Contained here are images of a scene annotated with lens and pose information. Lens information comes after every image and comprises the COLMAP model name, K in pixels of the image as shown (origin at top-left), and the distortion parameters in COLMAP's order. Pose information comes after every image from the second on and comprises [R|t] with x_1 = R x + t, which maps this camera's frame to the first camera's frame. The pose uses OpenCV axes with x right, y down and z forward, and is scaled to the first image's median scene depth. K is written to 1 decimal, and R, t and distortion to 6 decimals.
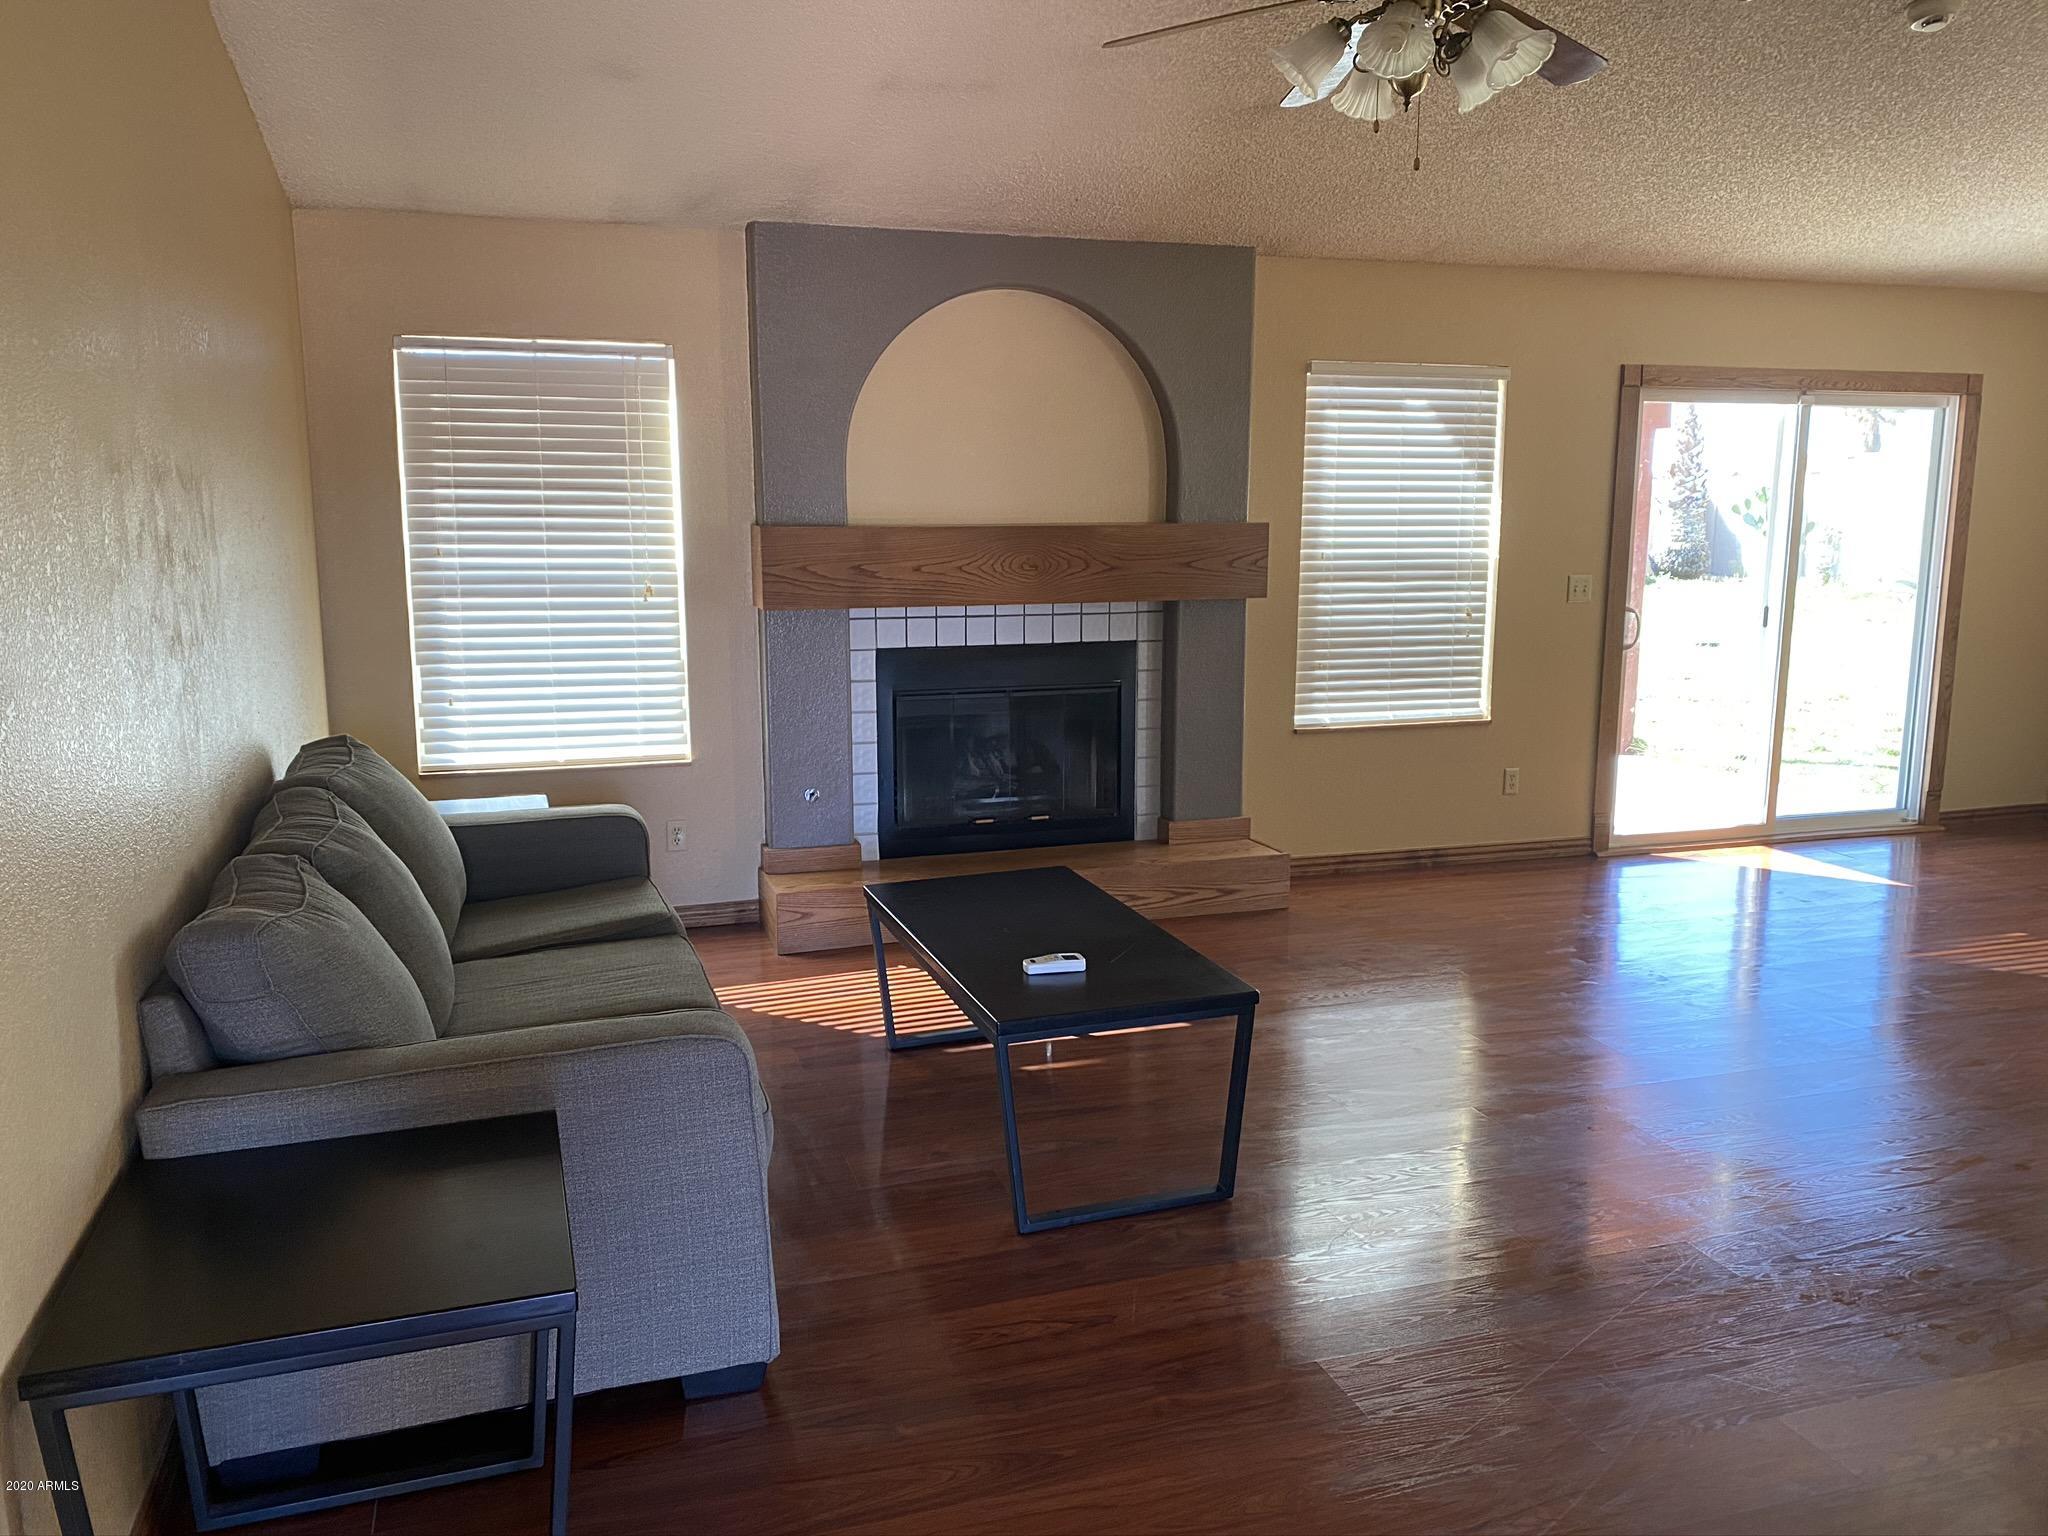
lens RADIAL K [[1560.5, 0, 958.0], [0, 1560.5, 772.4], [0, 0, 1]] dist [-0.004335, -0.011049]
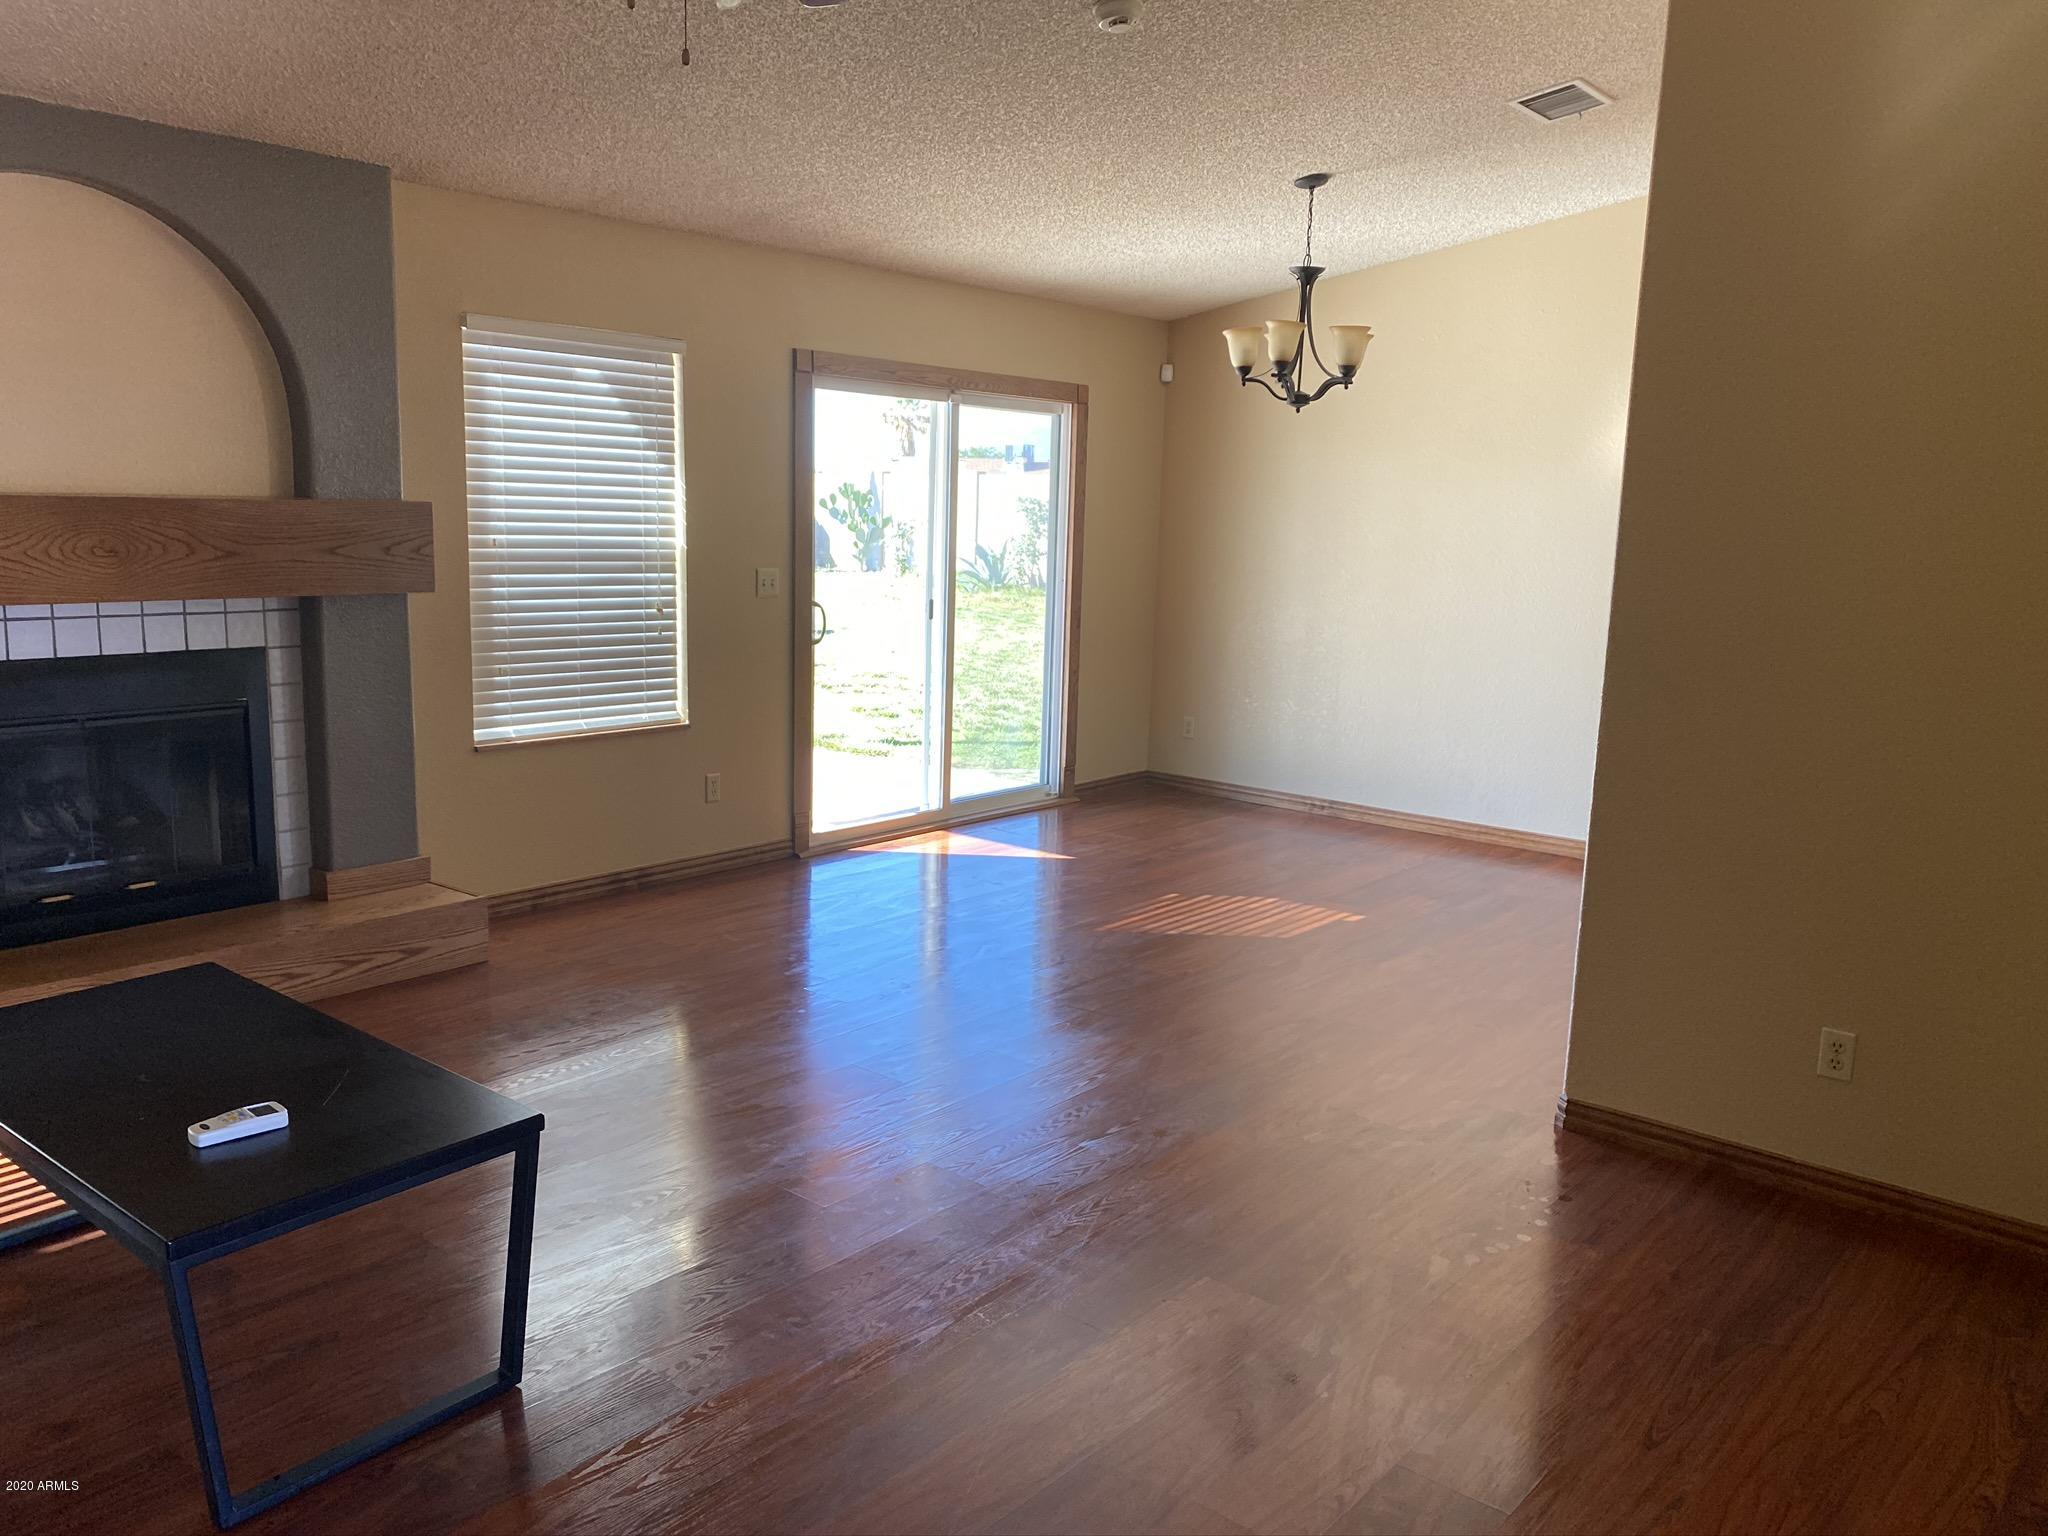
lens RADIAL K [[1581.3, 0, 1019.7], [0, 1581.3, 753.4], [0, 0, 1]] dist [0.042757, -0.049320]
pose [[0.827462, -0.061112, 0.558186, -0.021162], [0.064740, 0.997814, 0.013272, -0.015945], [-0.557777, 0.025155, 0.829610, 0.115010]]
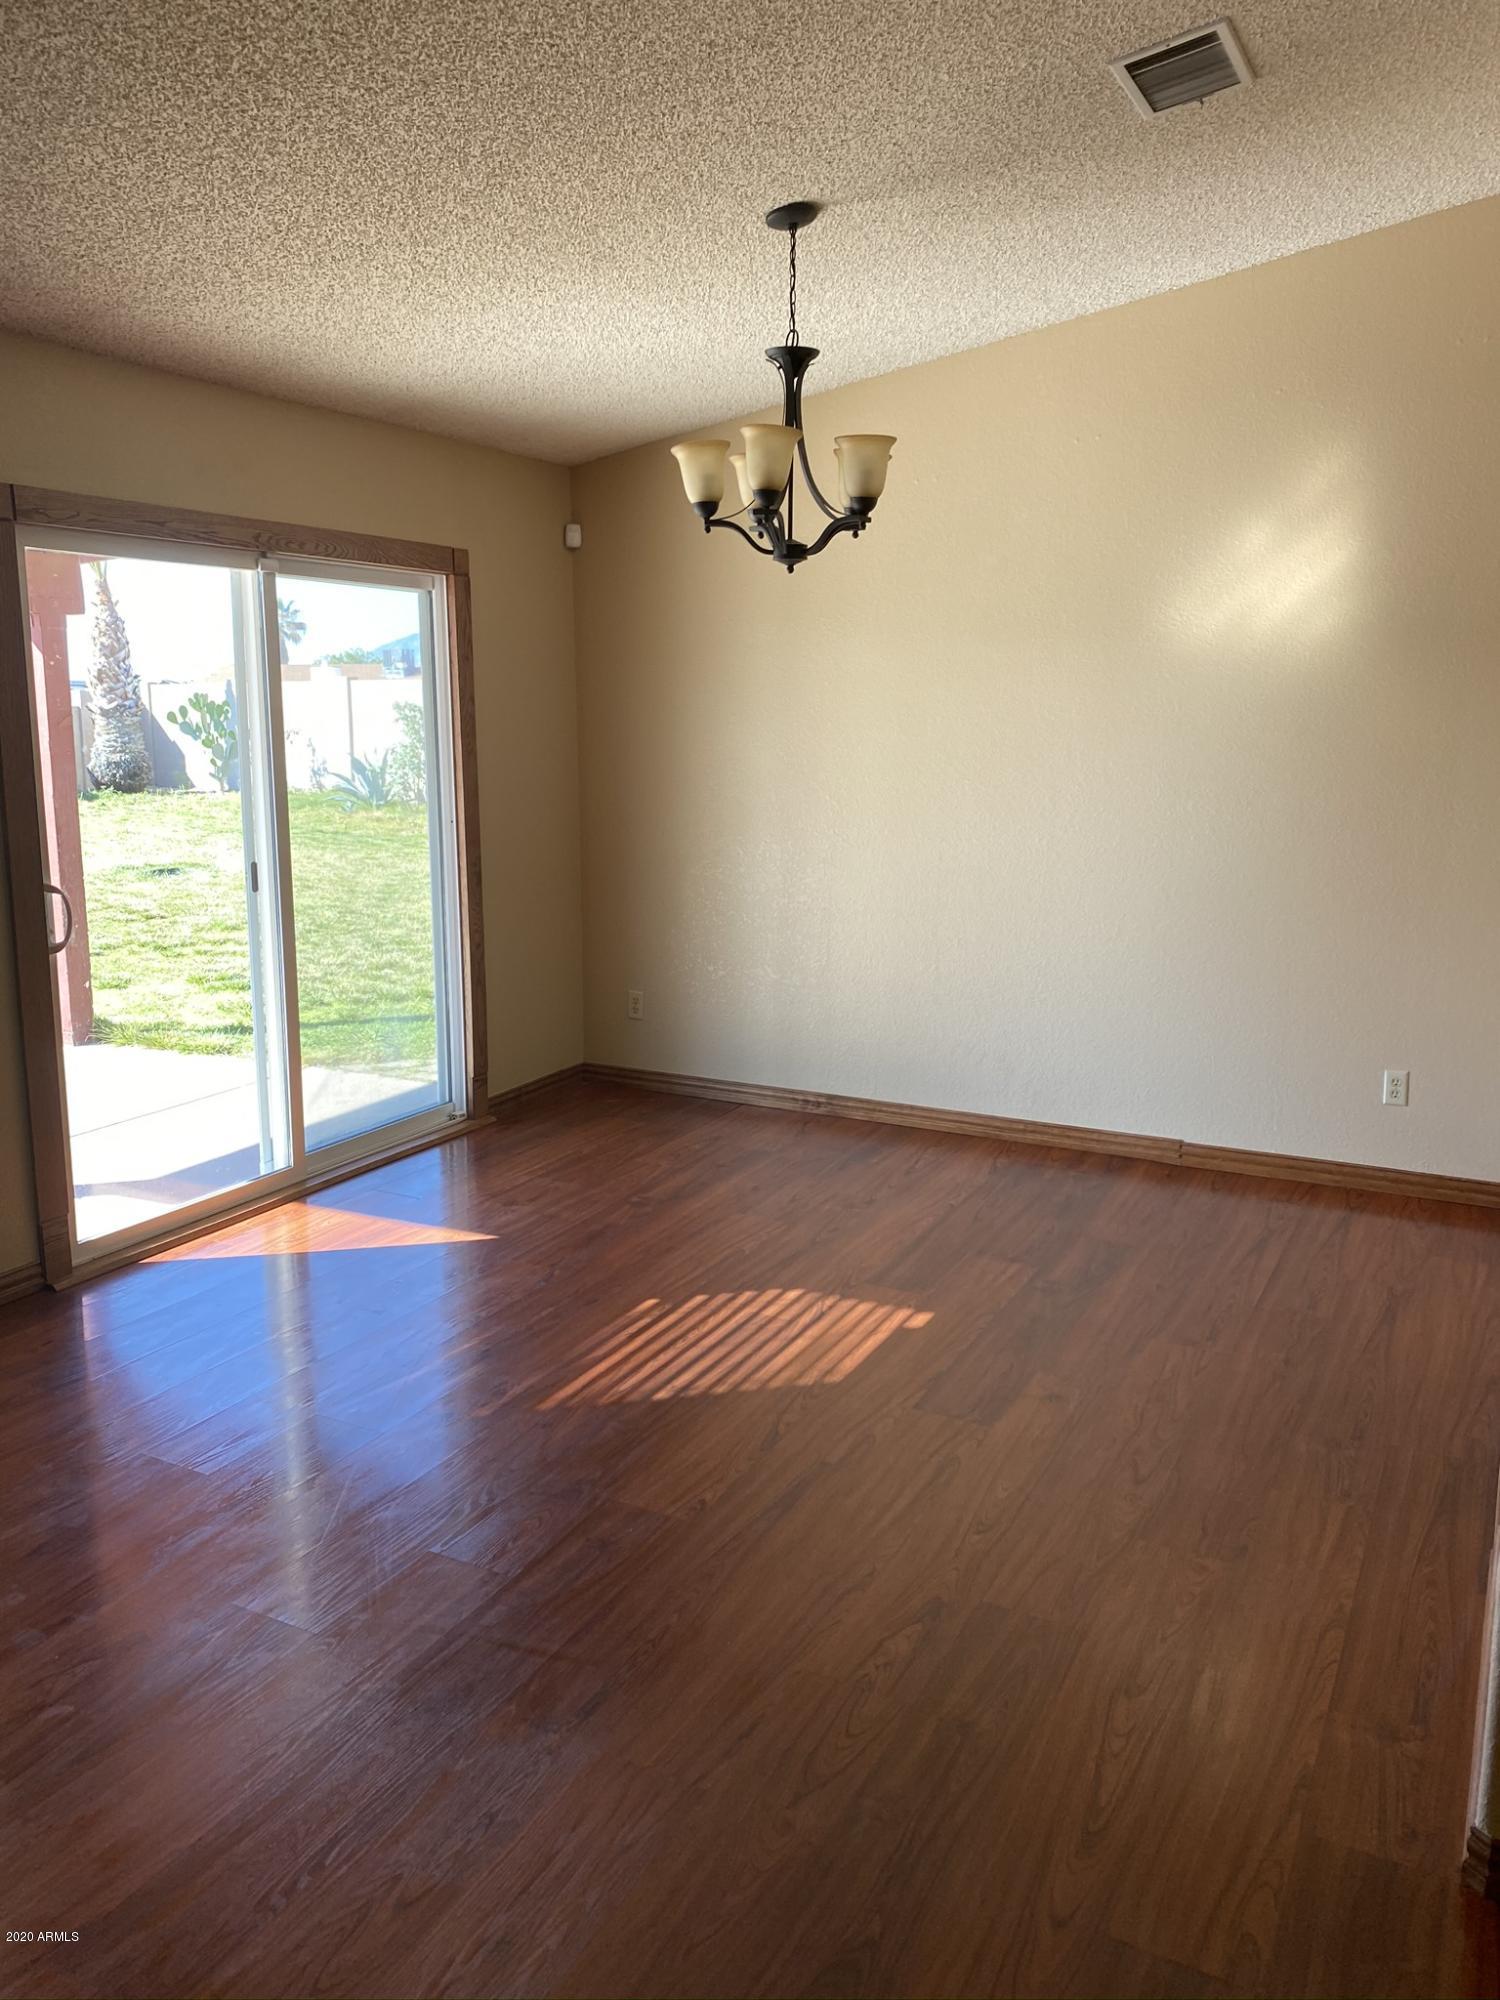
lens RADIAL K [[1544.3, 0, 756.2], [0, 1544.3, 965.1], [0, 0, 1]] dist [0.042757, -0.049320]
pose [[0.685207, -0.117732, 0.718770, 0.183085], [0.124064, 0.991294, 0.044100, -0.068475], [-0.717704, 0.058955, 0.693848, 0.389607]]
